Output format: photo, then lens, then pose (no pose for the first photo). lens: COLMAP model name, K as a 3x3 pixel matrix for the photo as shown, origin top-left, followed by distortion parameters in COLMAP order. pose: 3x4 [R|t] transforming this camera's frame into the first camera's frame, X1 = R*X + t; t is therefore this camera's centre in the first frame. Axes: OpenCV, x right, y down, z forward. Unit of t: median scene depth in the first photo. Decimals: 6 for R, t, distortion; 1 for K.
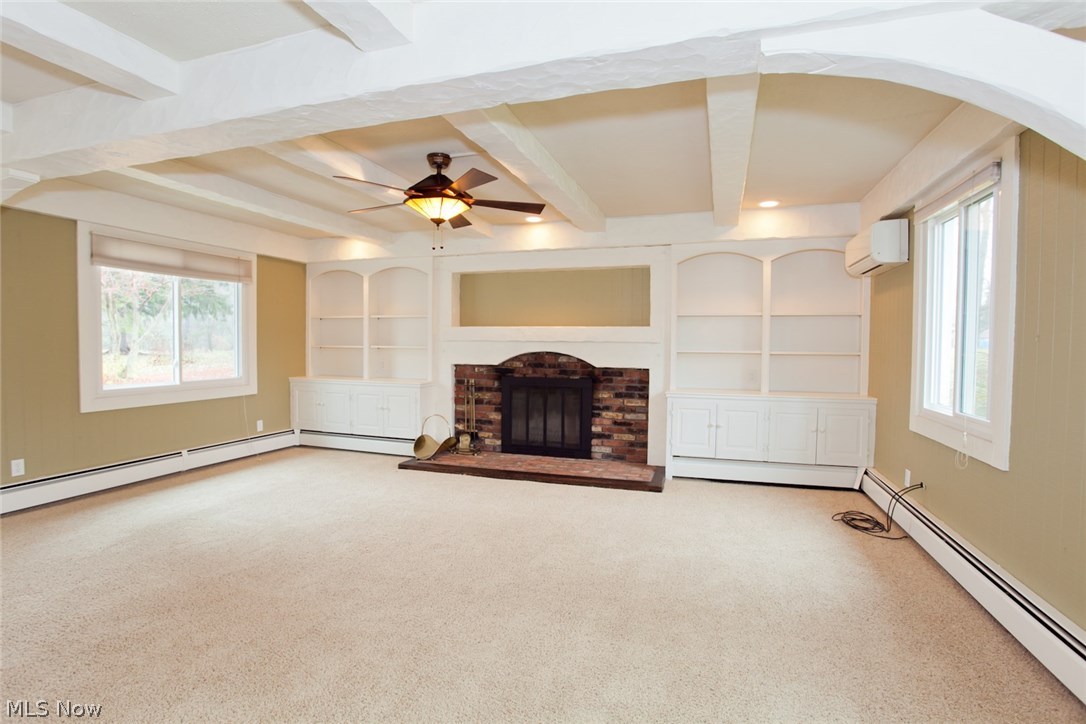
lens RADIAL K [[535.5, 0, 538.0], [0, 535.5, 360.5], [0, 0, 1]] dist [-0.078614, 0.038612]
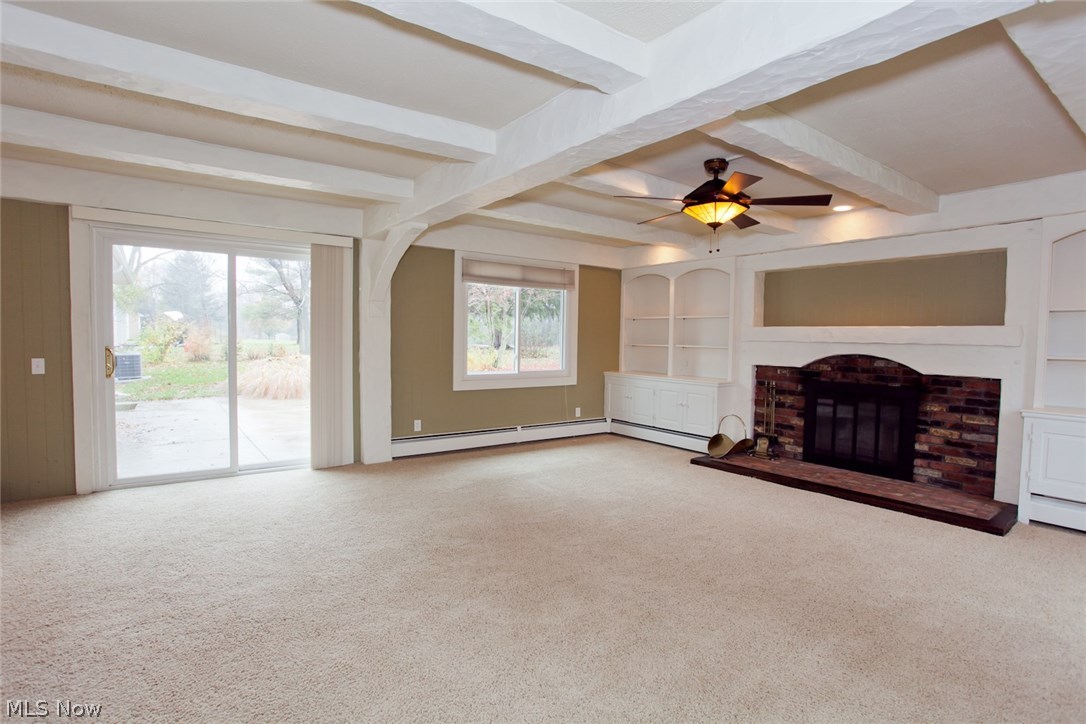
lens RADIAL K [[535.5, 0, 538.0], [0, 535.5, 360.5], [0, 0, 1]] dist [-0.078614, 0.038612]
pose [[0.815897, 0.030001, -0.577419, 0.084307], [-0.029204, 0.999517, 0.010665, -0.000070], [0.577460, 0.008161, 0.816378, -0.021171]]
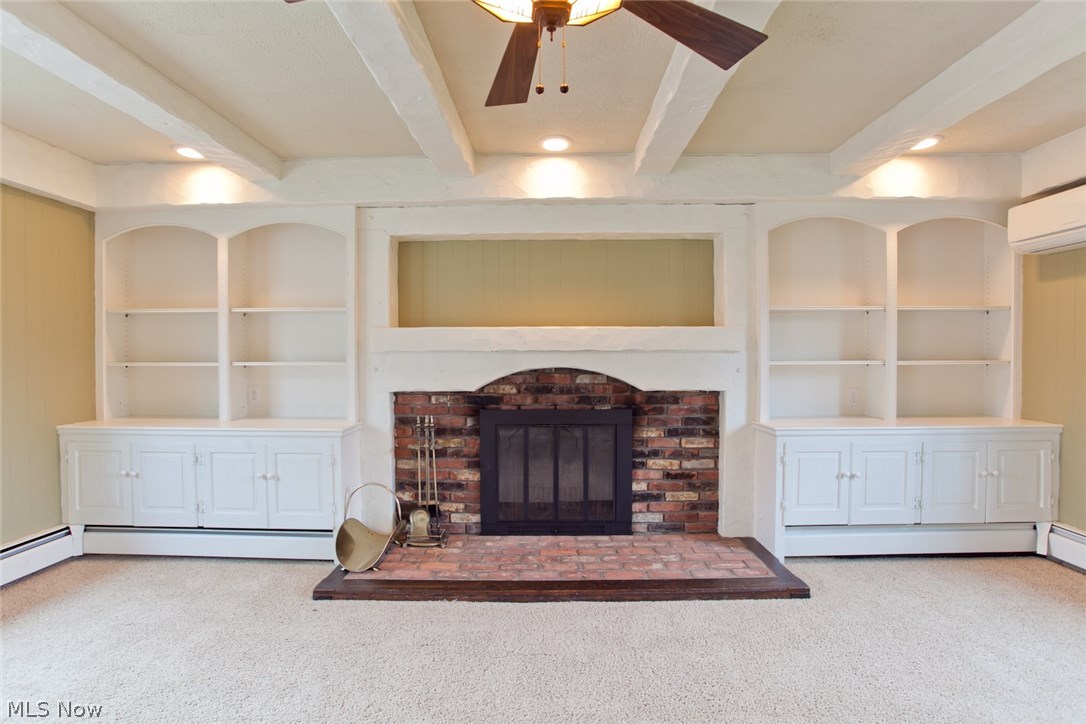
lens RADIAL K [[535.5, 0, 538.0], [0, 535.5, 360.5], [0, 0, 1]] dist [-0.078614, 0.038612]
pose [[0.953603, -0.016779, 0.300600, -0.196993], [0.021381, 0.999699, -0.012027, -0.018329], [-0.300308, 0.017896, 0.953674, 0.427802]]
